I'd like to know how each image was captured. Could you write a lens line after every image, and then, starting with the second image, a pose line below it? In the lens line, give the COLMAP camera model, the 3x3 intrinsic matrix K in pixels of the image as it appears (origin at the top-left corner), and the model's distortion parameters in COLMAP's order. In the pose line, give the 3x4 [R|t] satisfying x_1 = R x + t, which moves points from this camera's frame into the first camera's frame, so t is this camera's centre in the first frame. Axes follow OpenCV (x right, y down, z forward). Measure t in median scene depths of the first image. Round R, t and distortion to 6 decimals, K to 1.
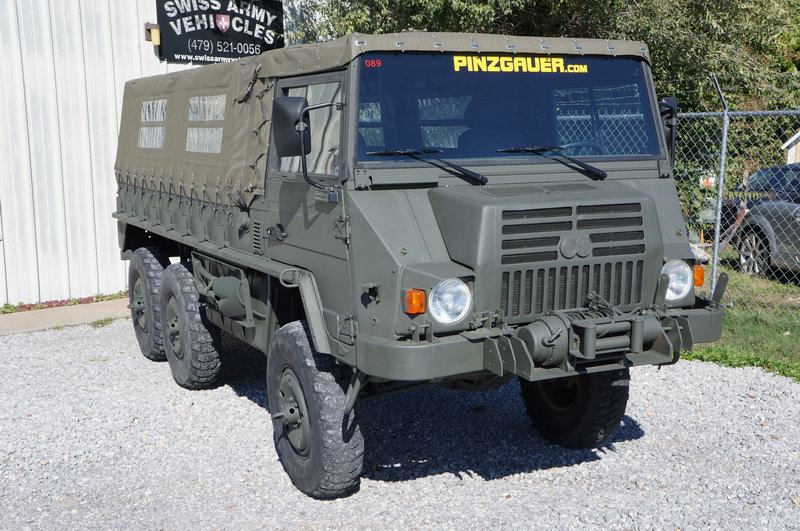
lens RADIAL K [[1029.2, 0, 400.0], [0, 1029.2, 265.5], [0, 0, 1]] dist [0.060836, 0.358837]
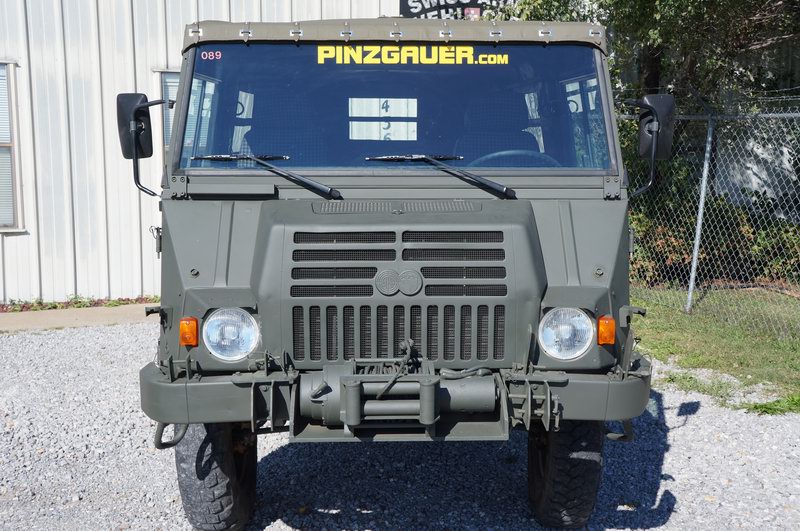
lens RADIAL K [[1029.2, 0, 400.0], [0, 1029.2, 265.5], [0, 0, 1]] dist [0.060836, 0.358837]
pose [[0.906205, 0.069190, -0.417140, 0.471565], [-0.067129, 0.997551, 0.019629, -0.043543], [0.417477, 0.010215, 0.908630, 0.255234]]
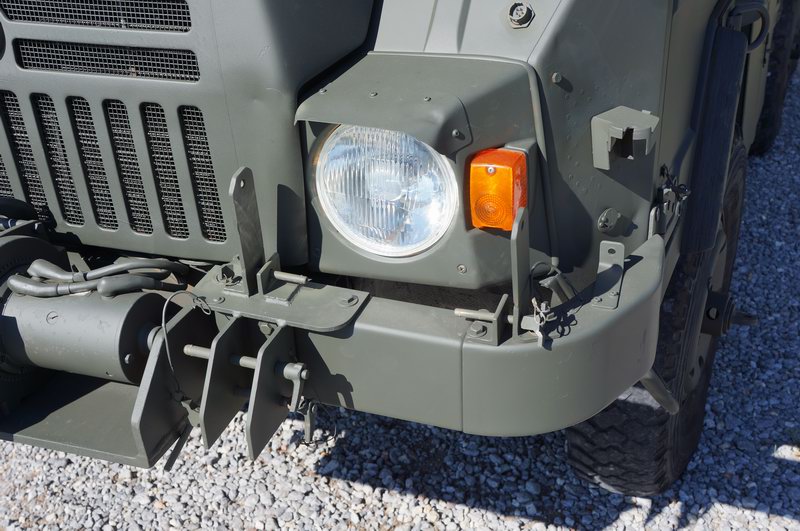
lens RADIAL K [[1029.2, 0, 400.0], [0, 1029.2, 265.5], [0, 0, 1]] dist [0.060836, 0.358837]
pose [[0.662196, 0.301211, -0.686125, 0.467052], [-0.058010, 0.933510, 0.353827, -0.066321], [0.747082, -0.194501, 0.635640, 0.827424]]
